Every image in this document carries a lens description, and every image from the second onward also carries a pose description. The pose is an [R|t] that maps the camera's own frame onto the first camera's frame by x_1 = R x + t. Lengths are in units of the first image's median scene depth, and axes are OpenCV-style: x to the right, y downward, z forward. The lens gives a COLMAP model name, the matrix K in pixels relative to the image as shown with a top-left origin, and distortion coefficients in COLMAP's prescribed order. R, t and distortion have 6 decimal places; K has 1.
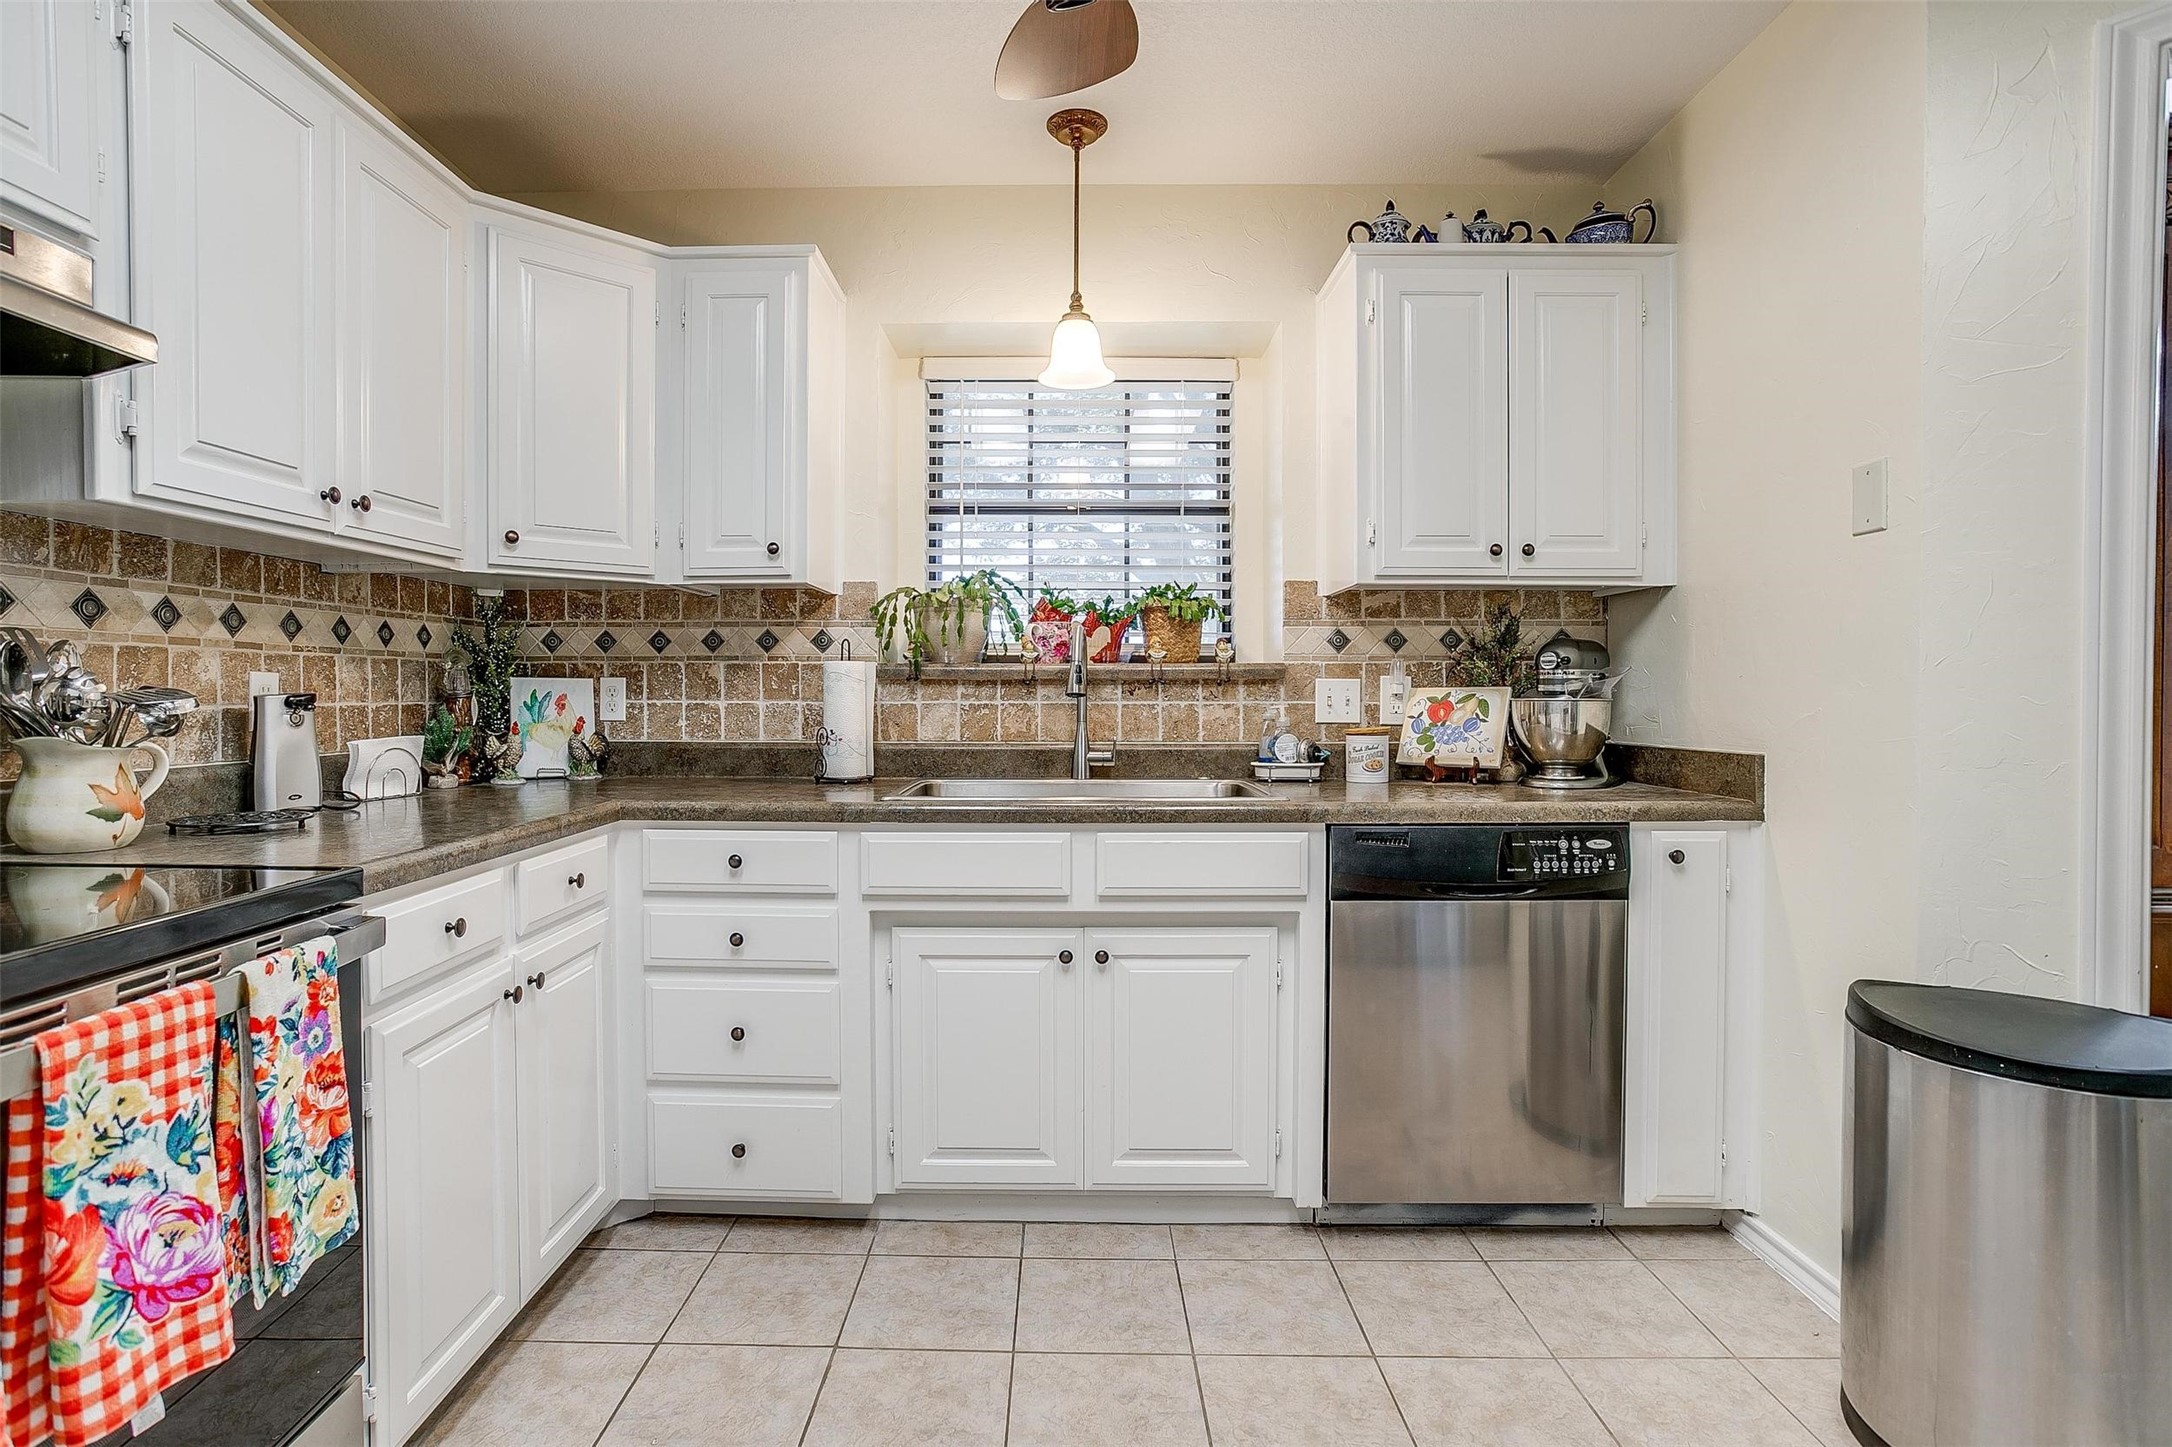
lens RADIAL K [[1062.7, 0, 1039.3], [0, 1062.7, 706.4], [0, 0, 1]] dist [-0.054513, 0.030109]
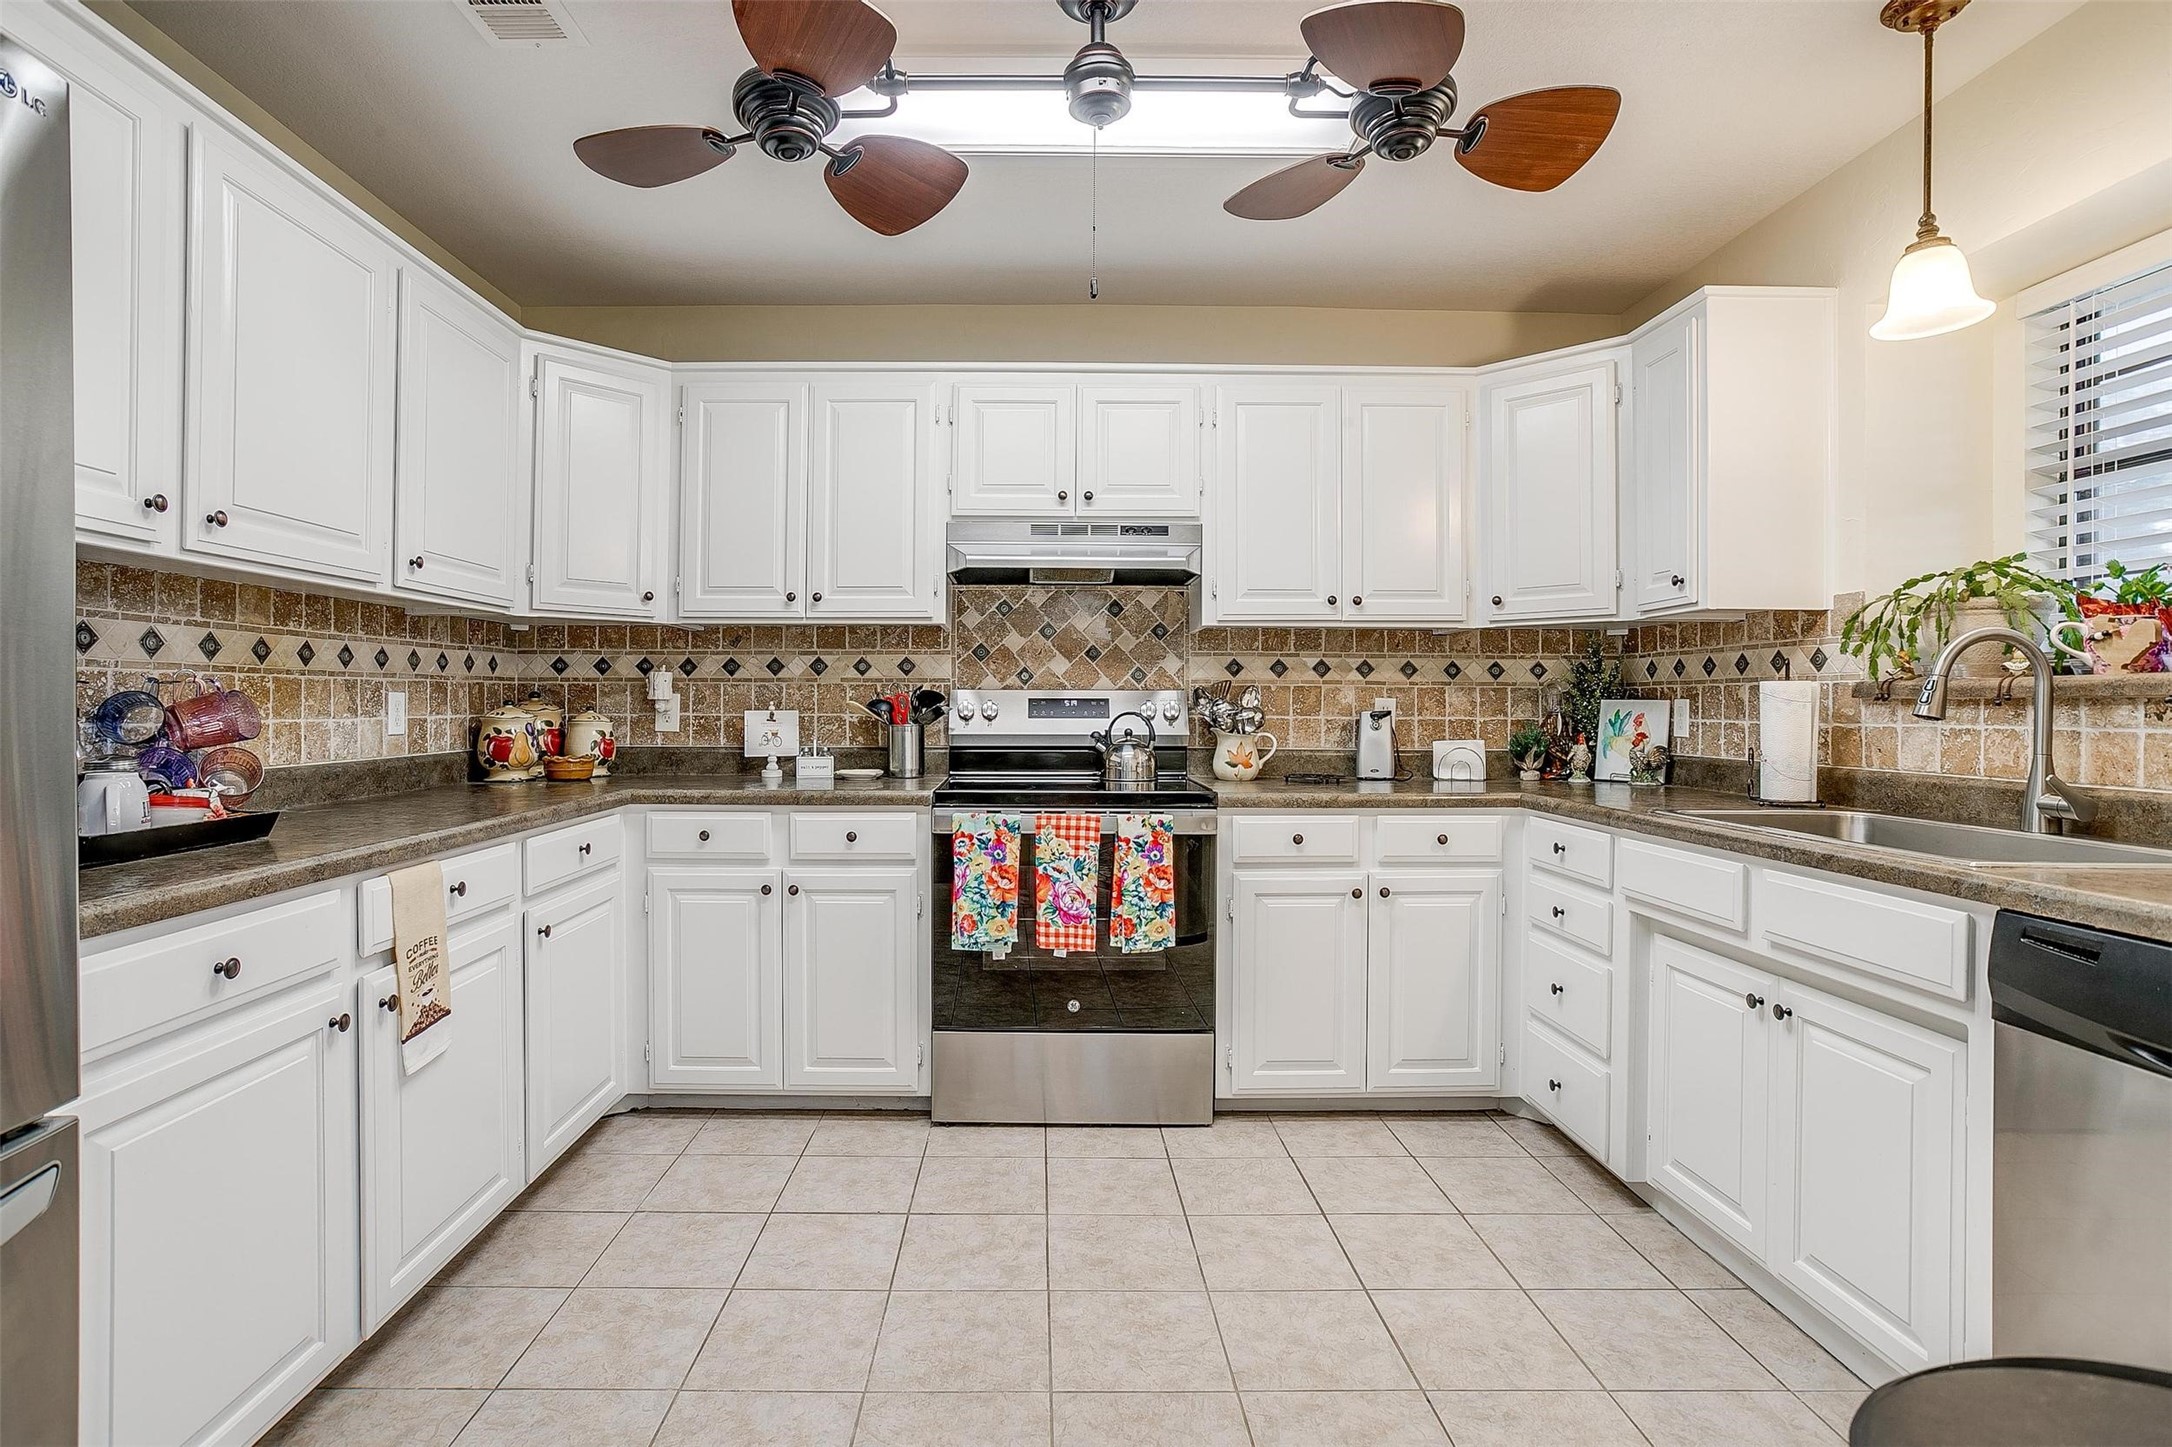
lens RADIAL K [[1062.7, 0, 1040.3], [0, 1062.7, 707.3], [0, 0, 1]] dist [-0.054513, 0.030109]
pose [[0.029021, 0.000048, -0.999579, 0.895809], [-0.020247, 0.999795, -0.000540, -0.005122], [0.999374, 0.020254, 0.029016, 0.349242]]
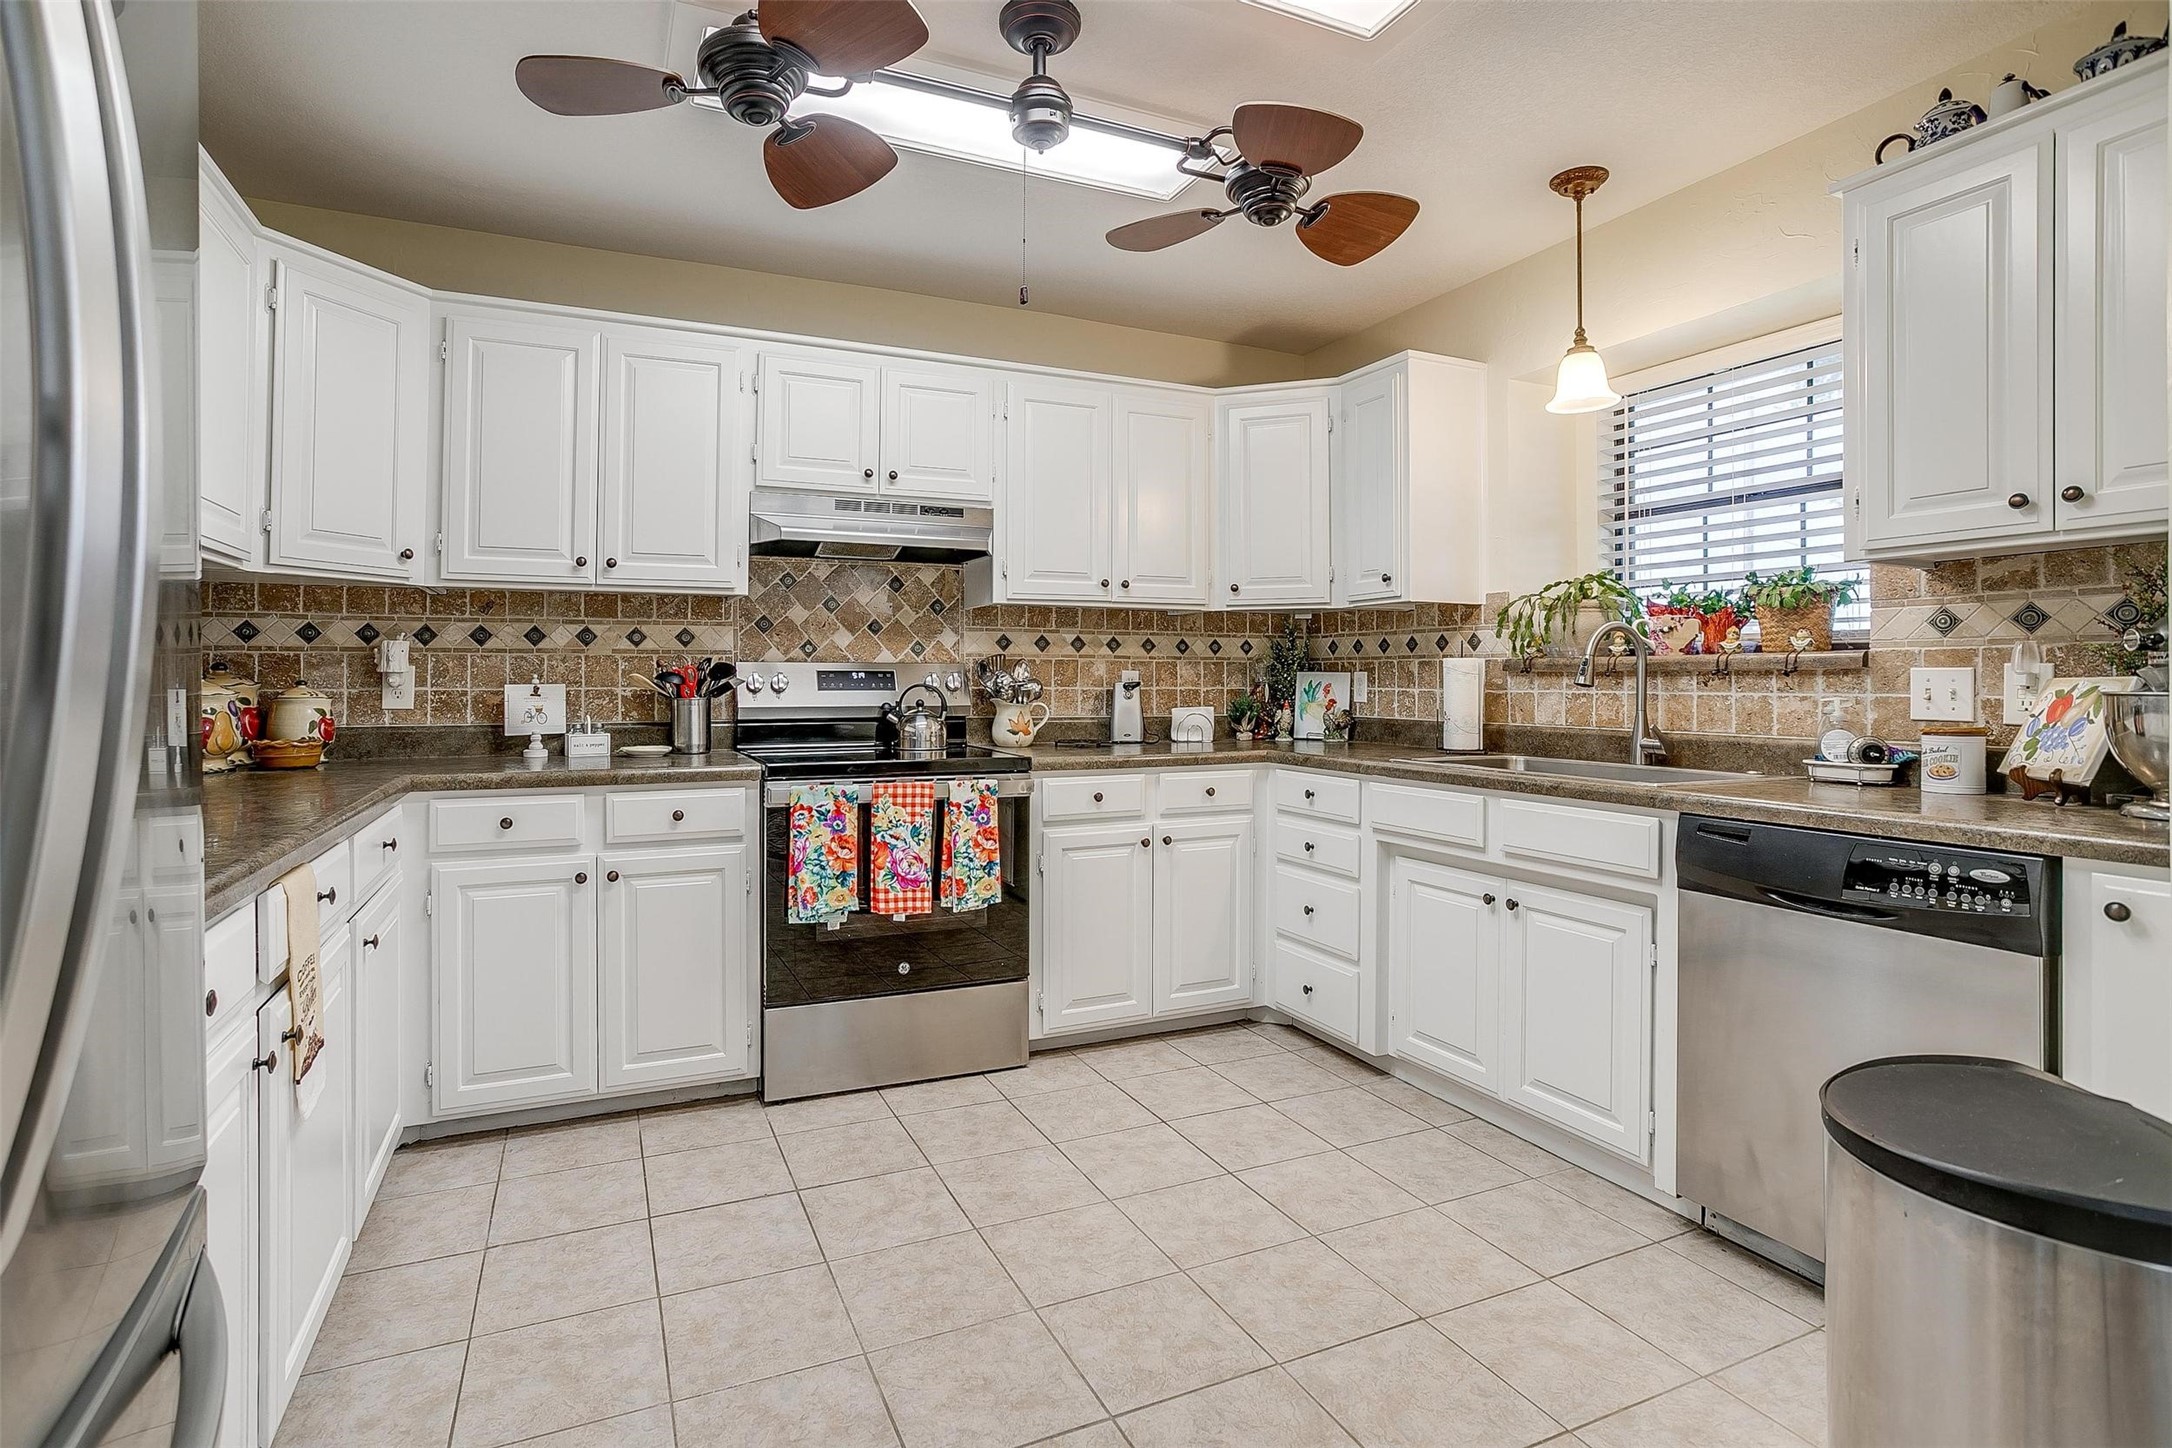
lens RADIAL K [[1062.7, 0, 1058.7], [0, 1062.7, 668.3], [0, 0, 1]] dist [-0.054513, 0.030109]
pose [[0.428914, -0.009674, -0.903294, 0.897300], [-0.015610, 0.999714, -0.018119, 0.000400], [0.903211, 0.021872, 0.428640, 0.030664]]
